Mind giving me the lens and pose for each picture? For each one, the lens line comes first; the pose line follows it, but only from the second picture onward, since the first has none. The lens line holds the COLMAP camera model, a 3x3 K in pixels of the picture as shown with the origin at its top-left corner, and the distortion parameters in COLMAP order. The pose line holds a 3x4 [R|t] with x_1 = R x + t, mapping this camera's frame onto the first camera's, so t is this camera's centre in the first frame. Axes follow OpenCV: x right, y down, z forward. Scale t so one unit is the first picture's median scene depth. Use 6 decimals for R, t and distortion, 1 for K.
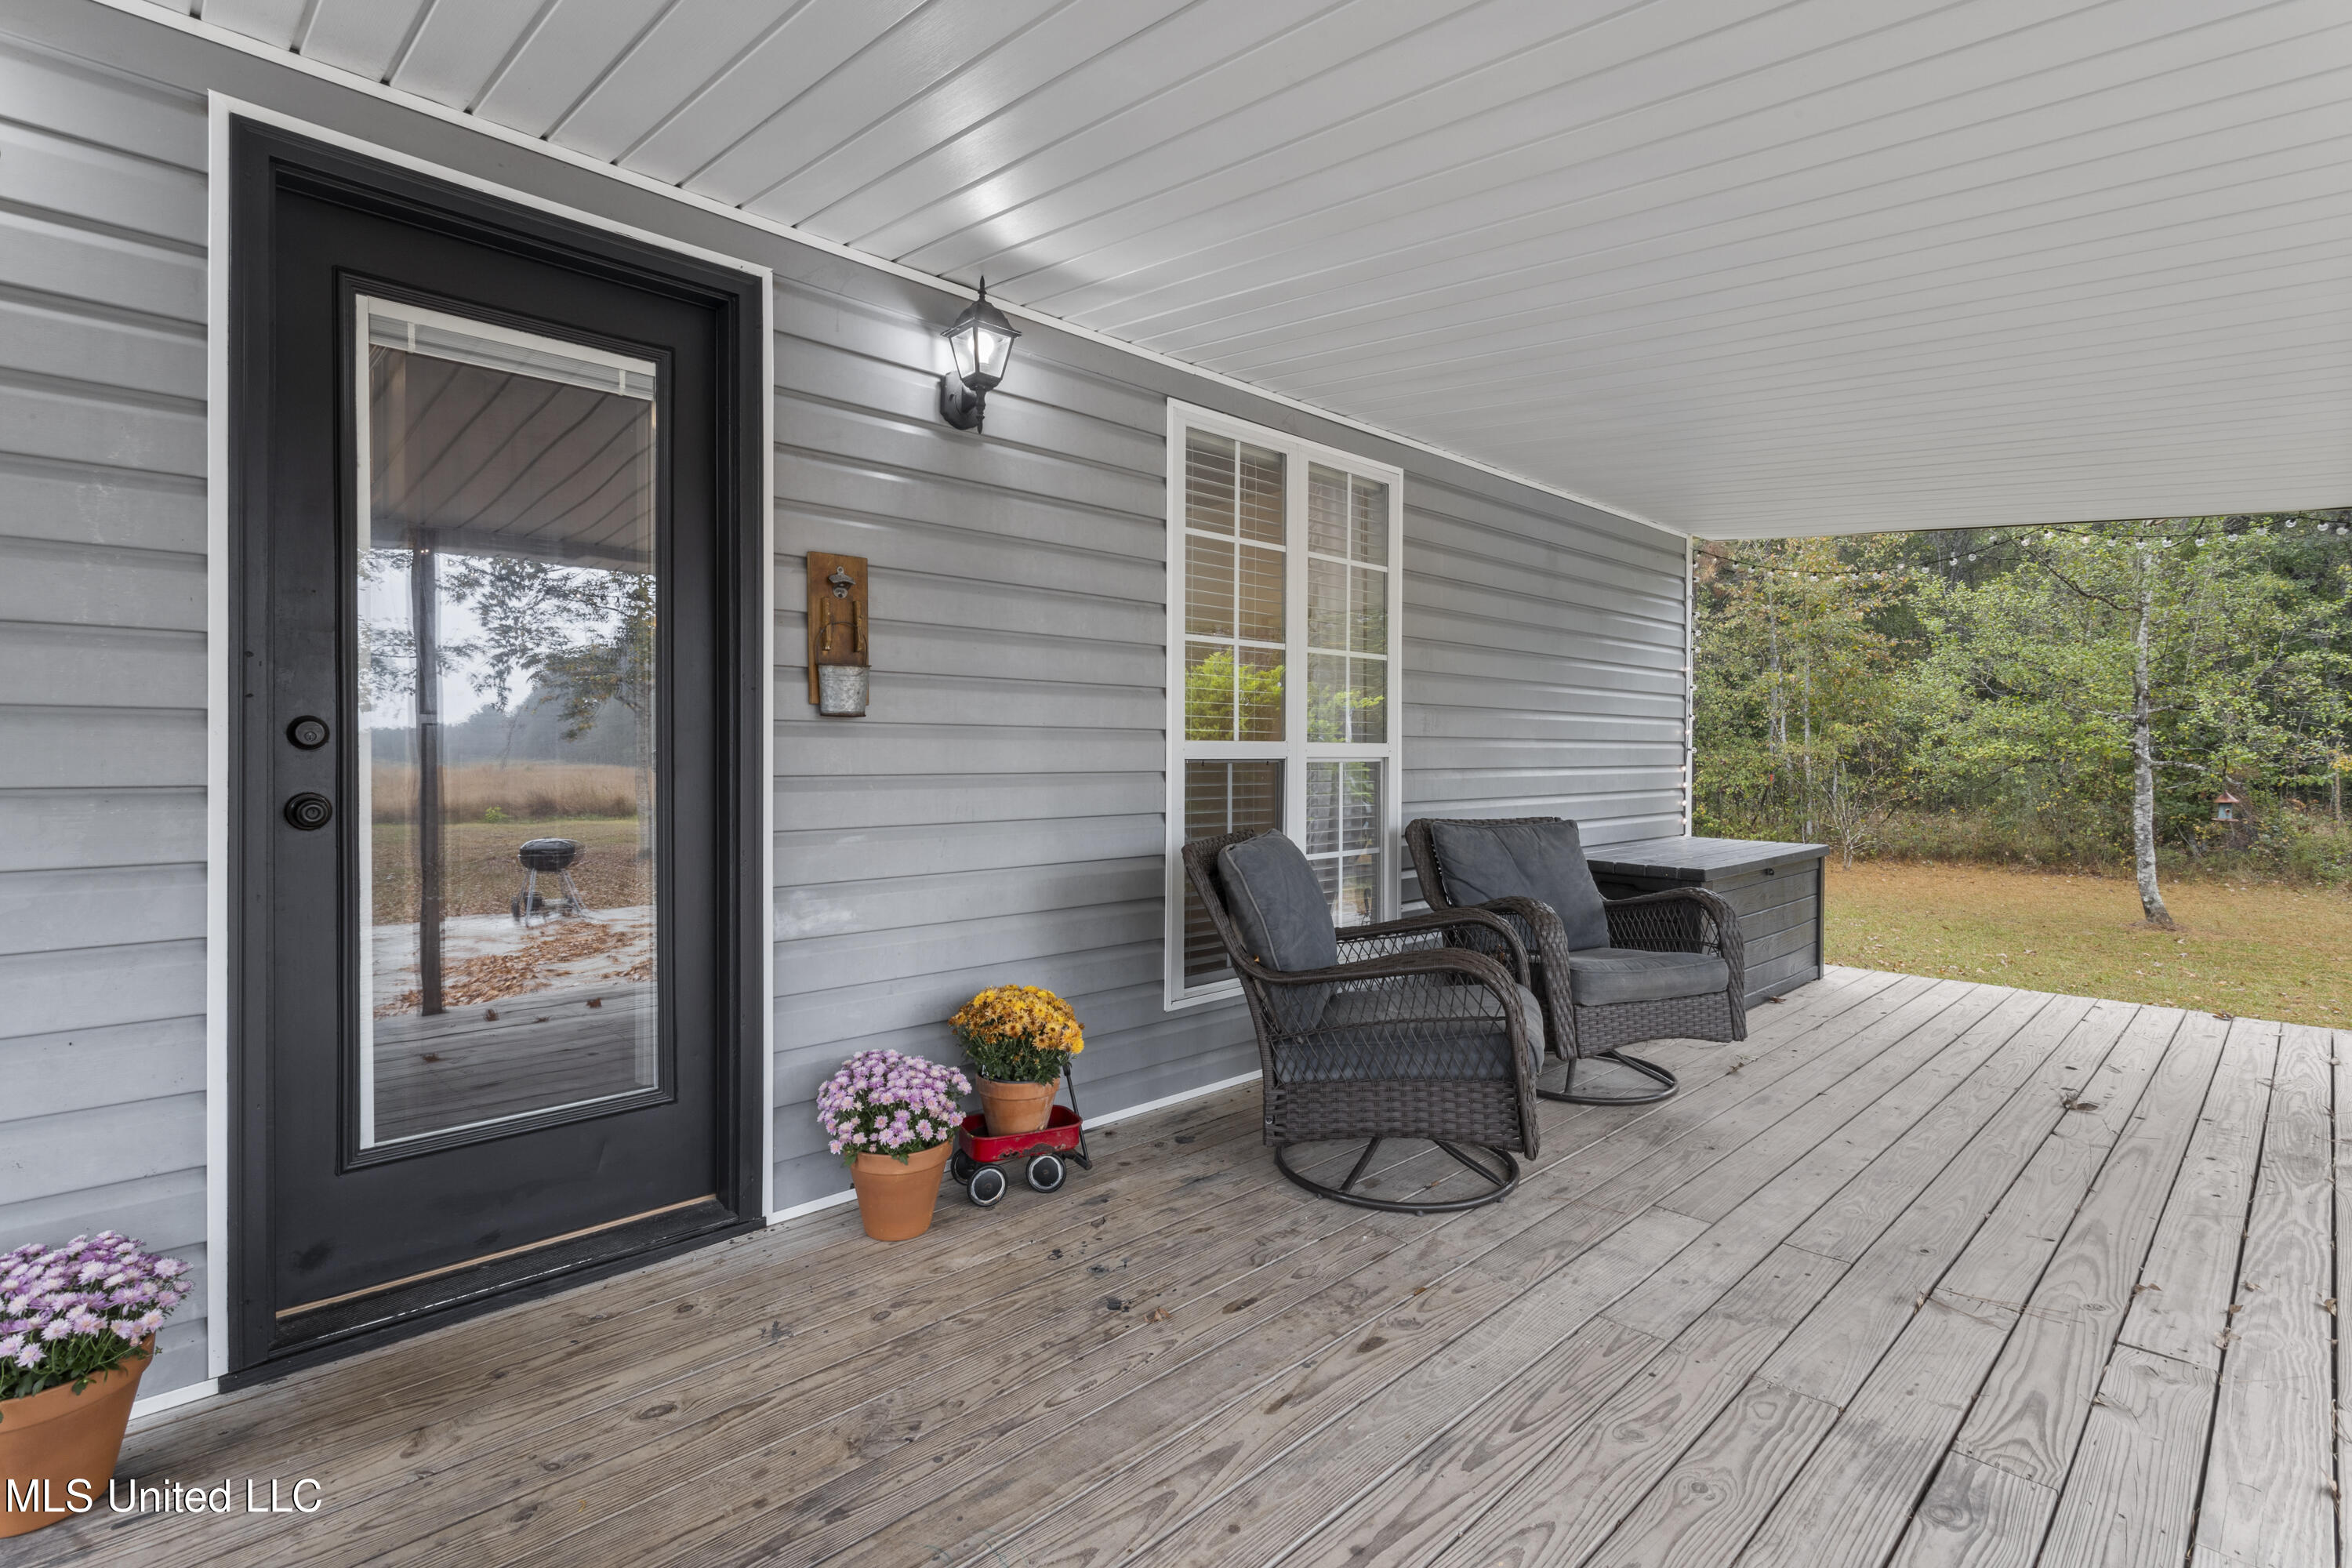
lens RADIAL K [[1111.5, 0, 1183.6], [0, 1111.5, 769.8], [0, 0, 1]] dist [0.004563, 0.001636]
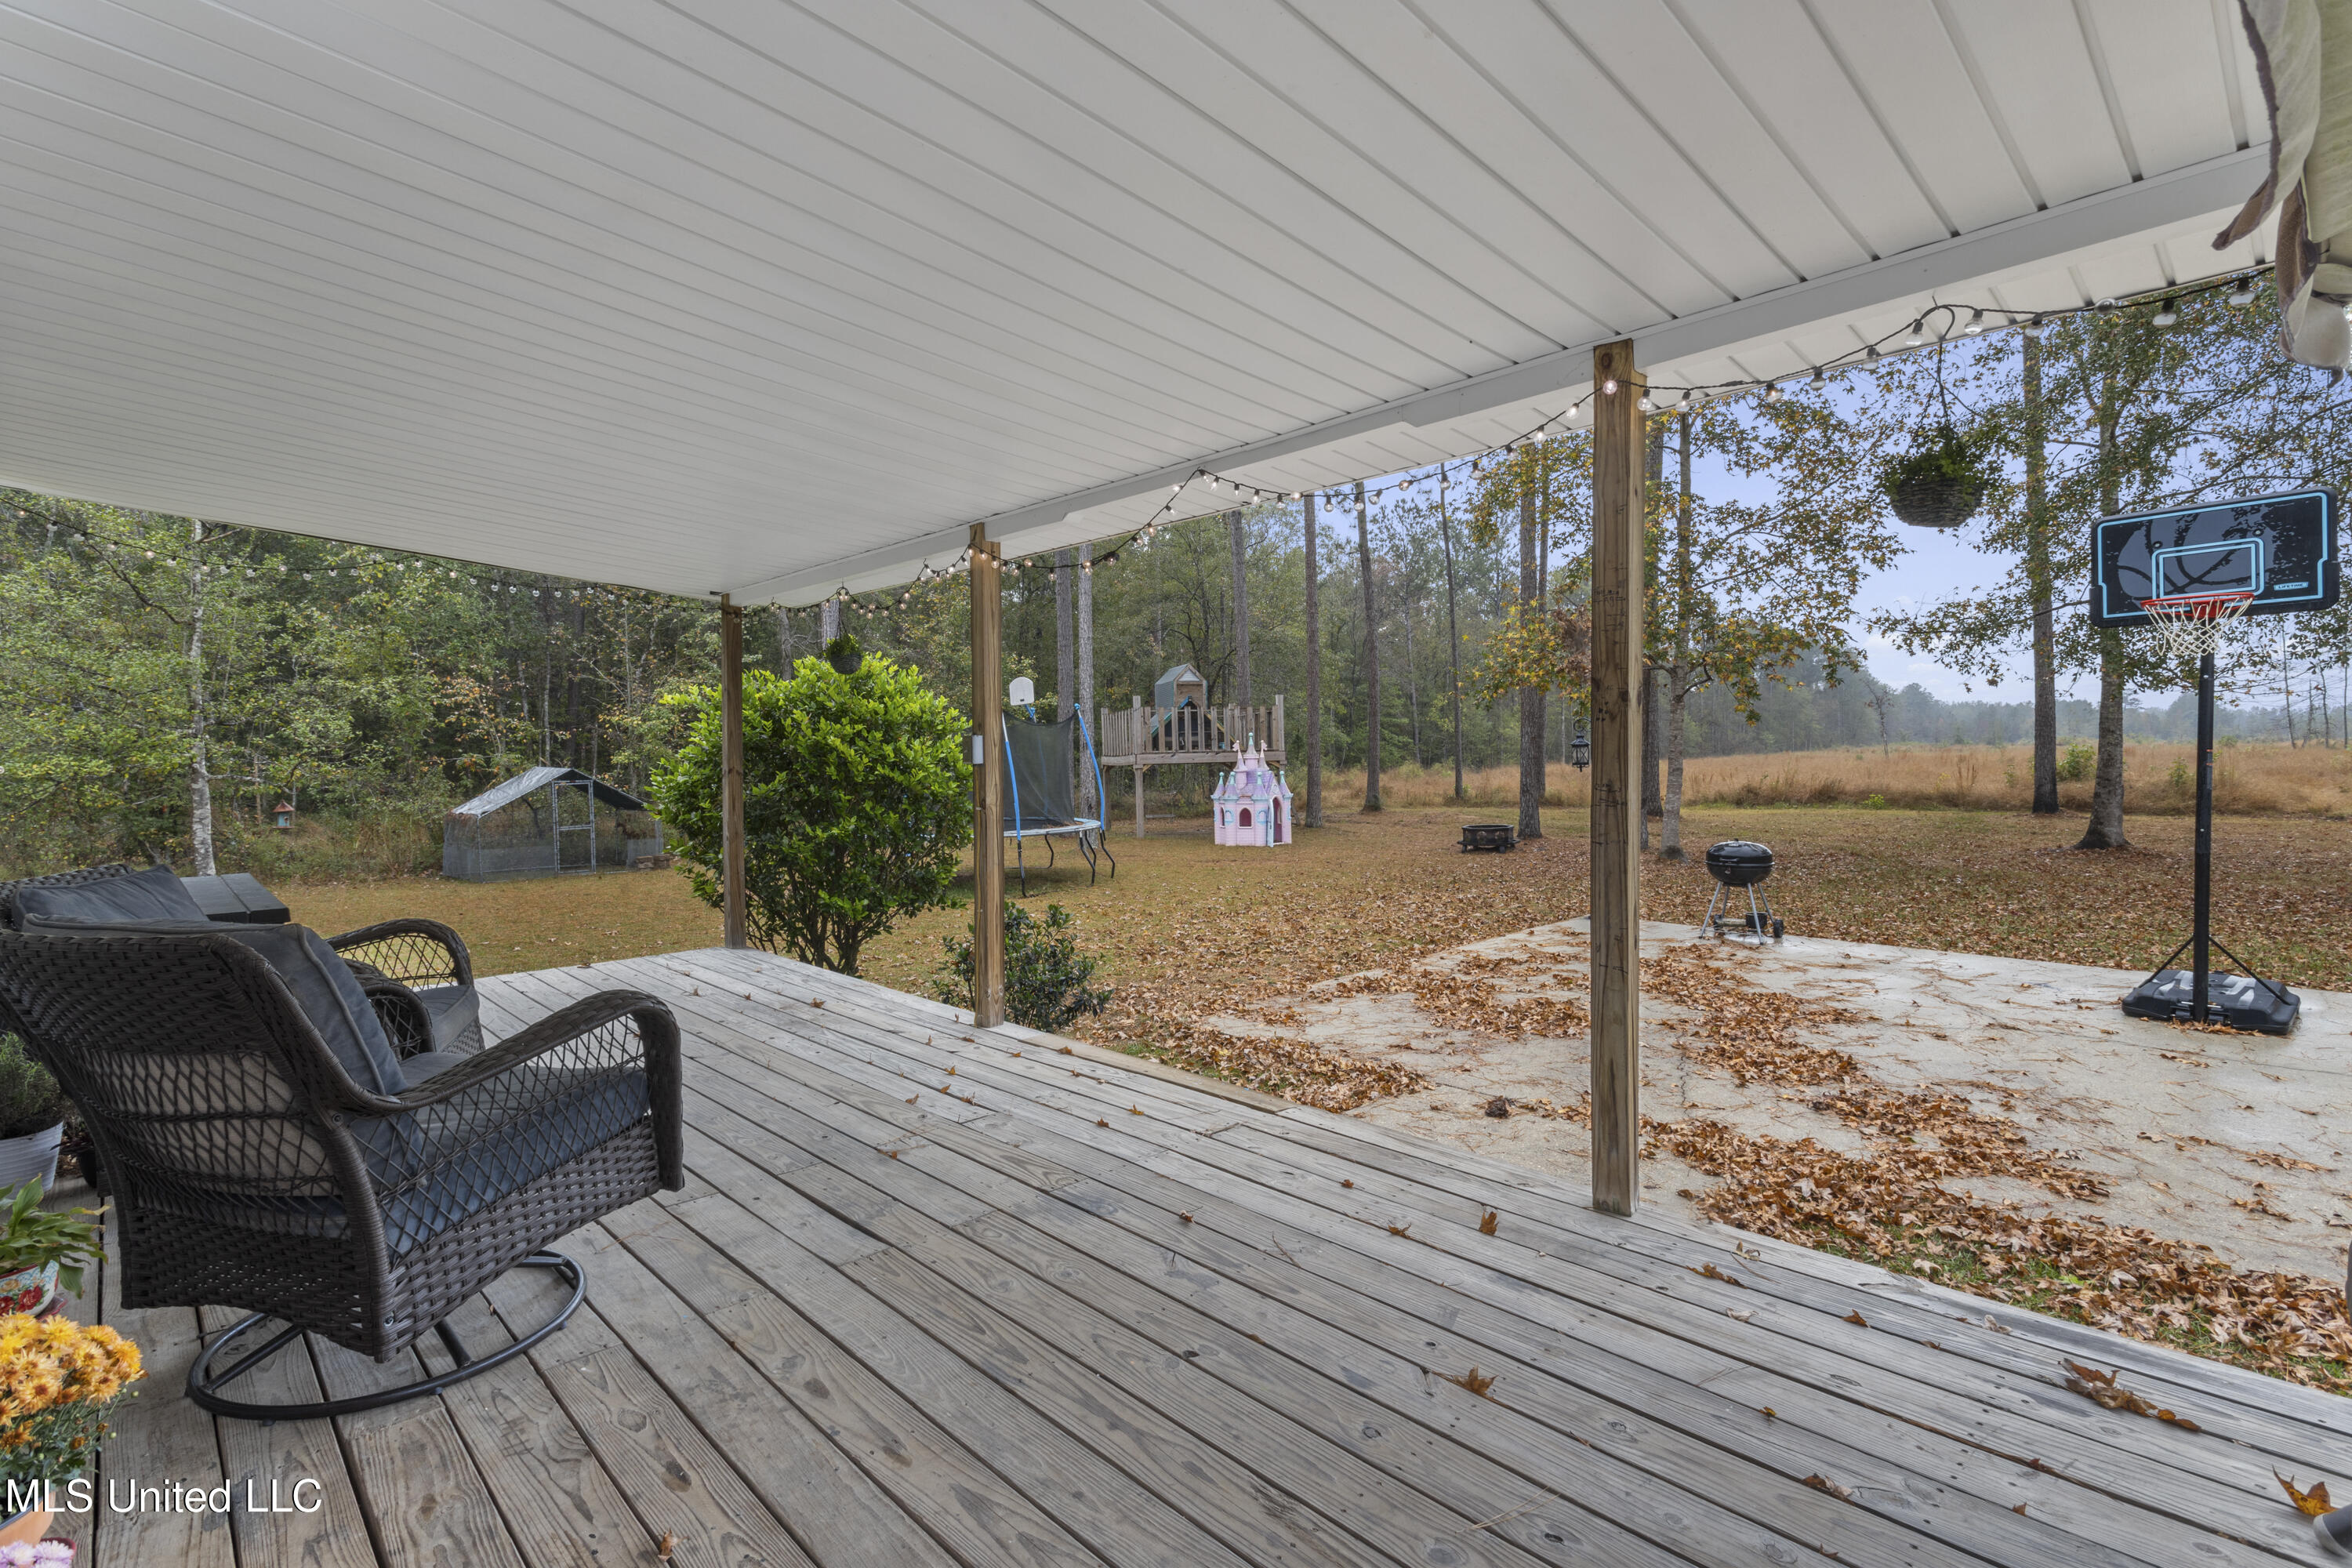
lens RADIAL K [[1111.5, 0, 1162.7], [0, 1111.5, 777.4], [0, 0, 1]] dist [0.004563, 0.001636]
pose [[0.019248, -0.024111, 0.999524, -0.594619], [0.031718, 0.999221, 0.023493, -0.010494], [-0.999311, 0.031251, 0.019998, 0.528937]]
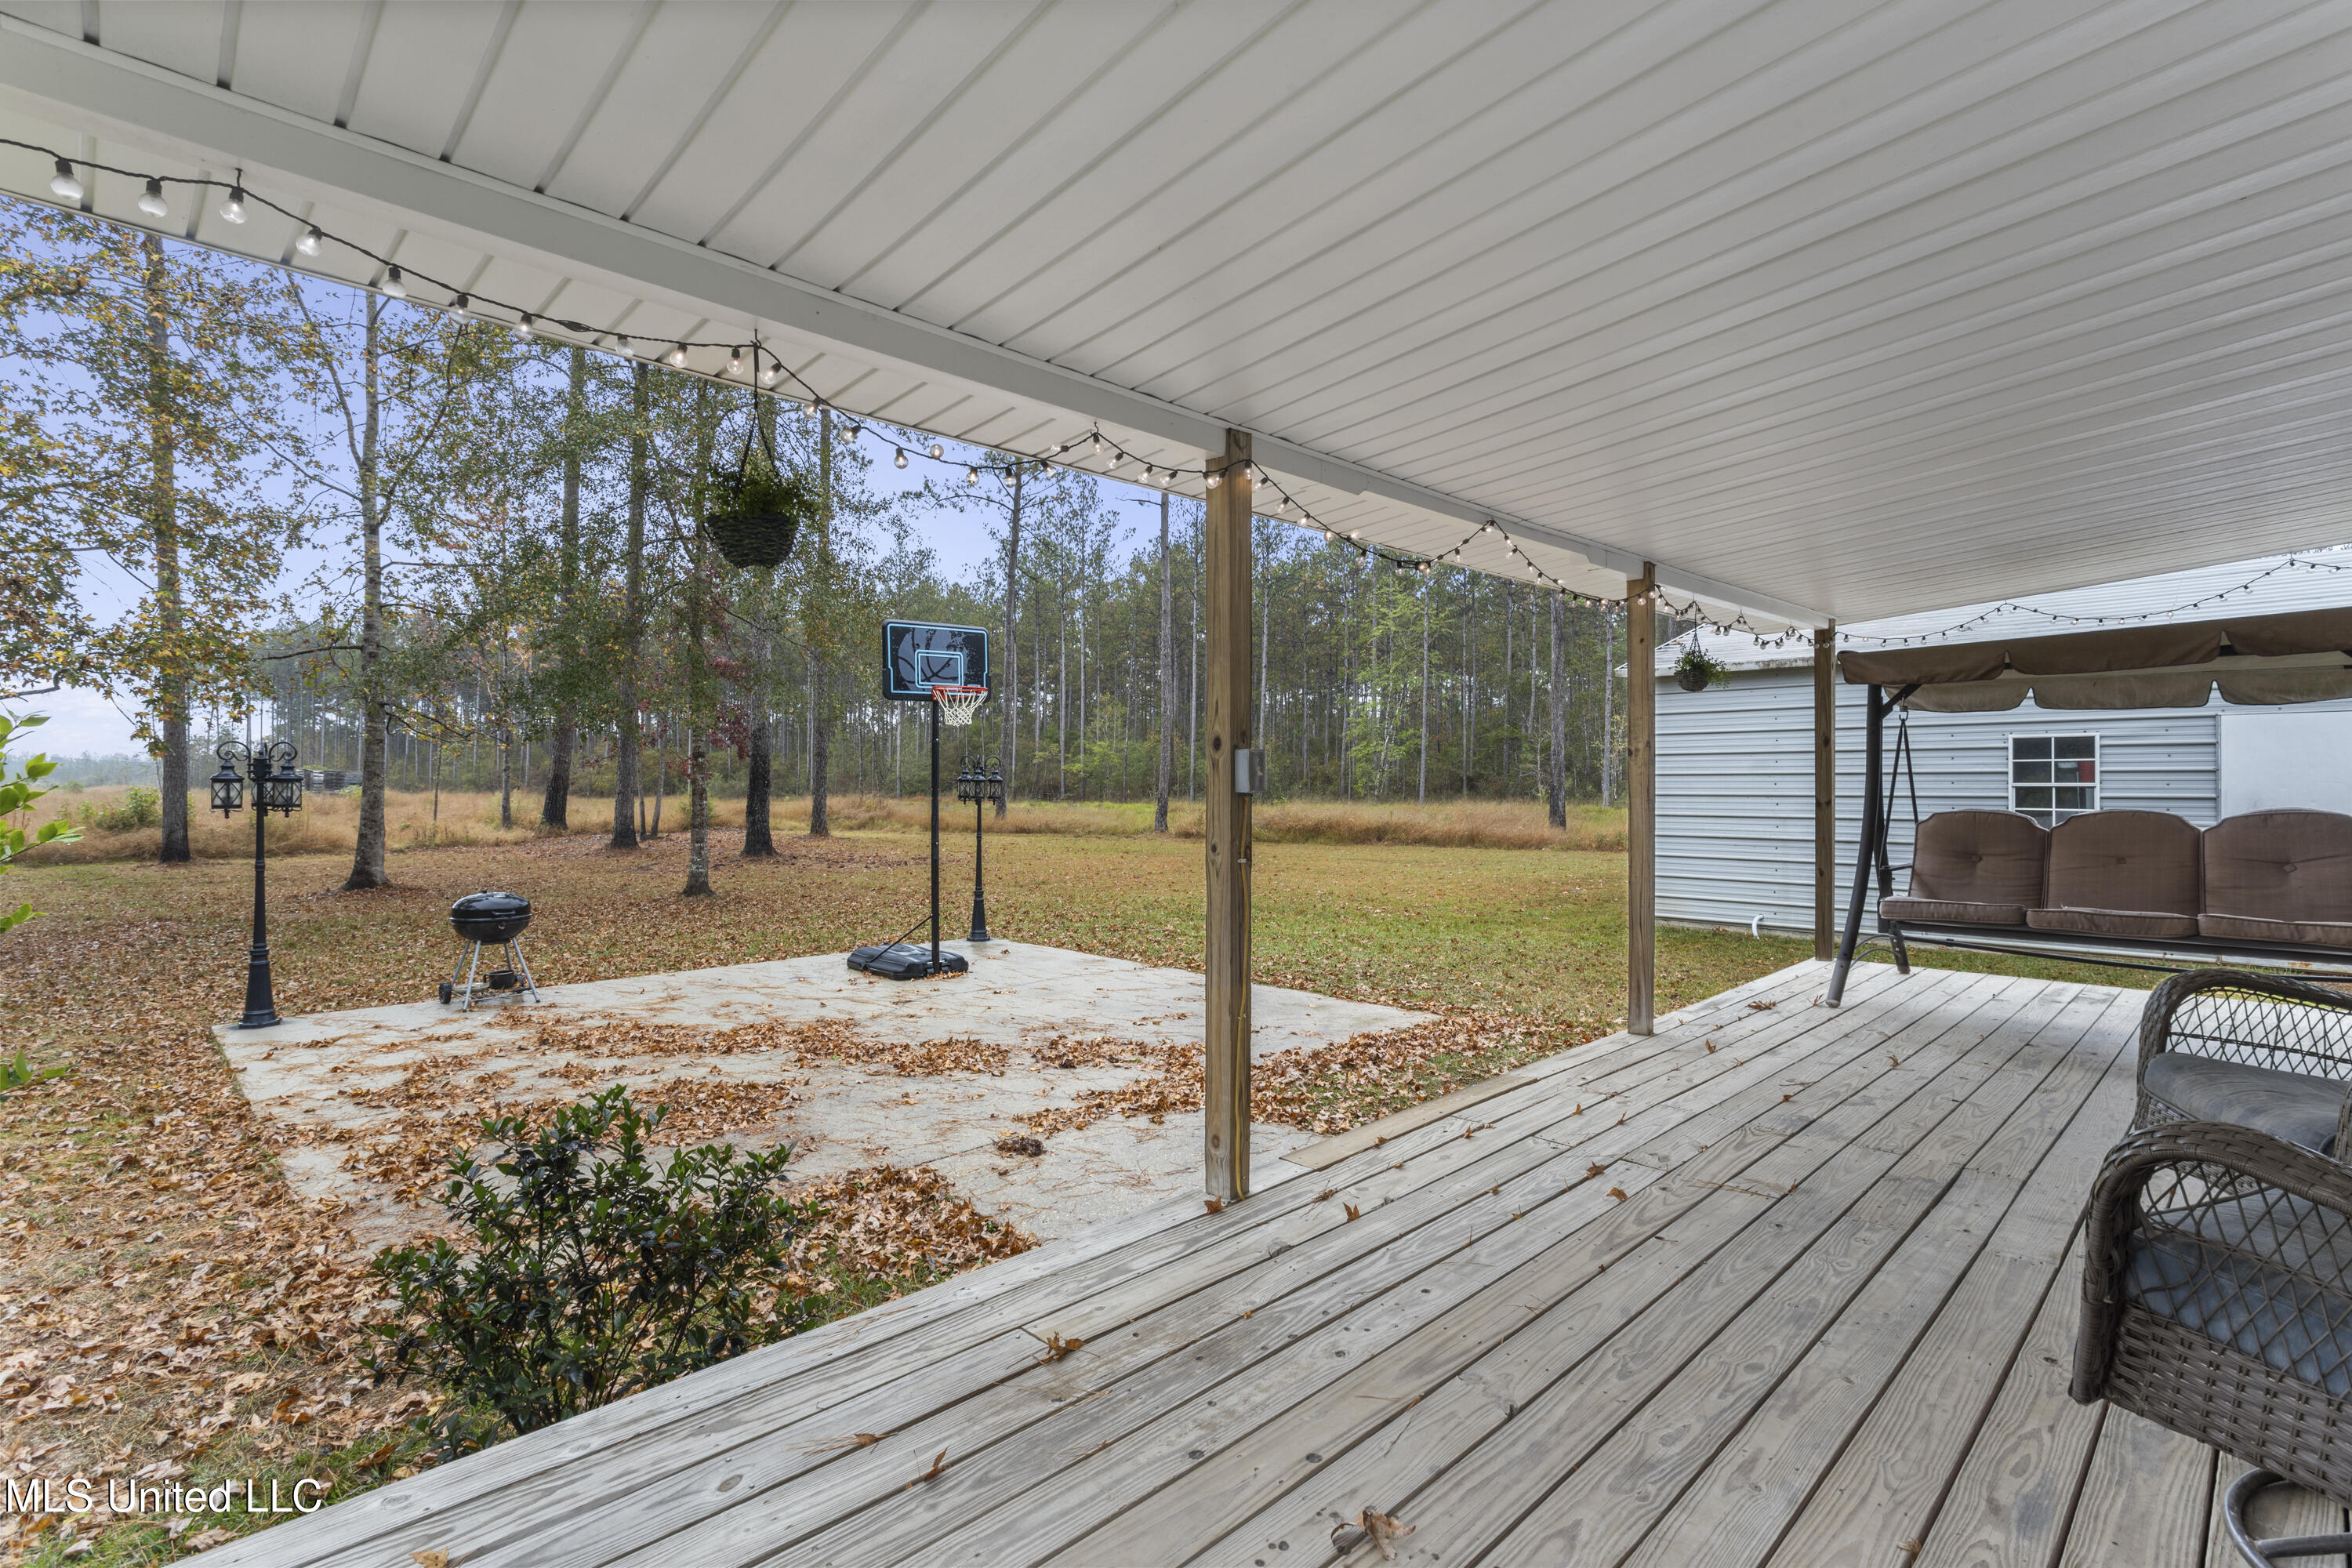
lens RADIAL K [[1111.5, 0, 1178.3], [0, 1111.5, 771.5], [0, 0, 1]] dist [0.004563, 0.001636]
pose [[-0.999997, 0.001801, -0.001505, 1.193355], [0.001785, 0.999945, 0.010341, -0.033242], [0.001524, 0.010338, -0.999945, 1.986791]]
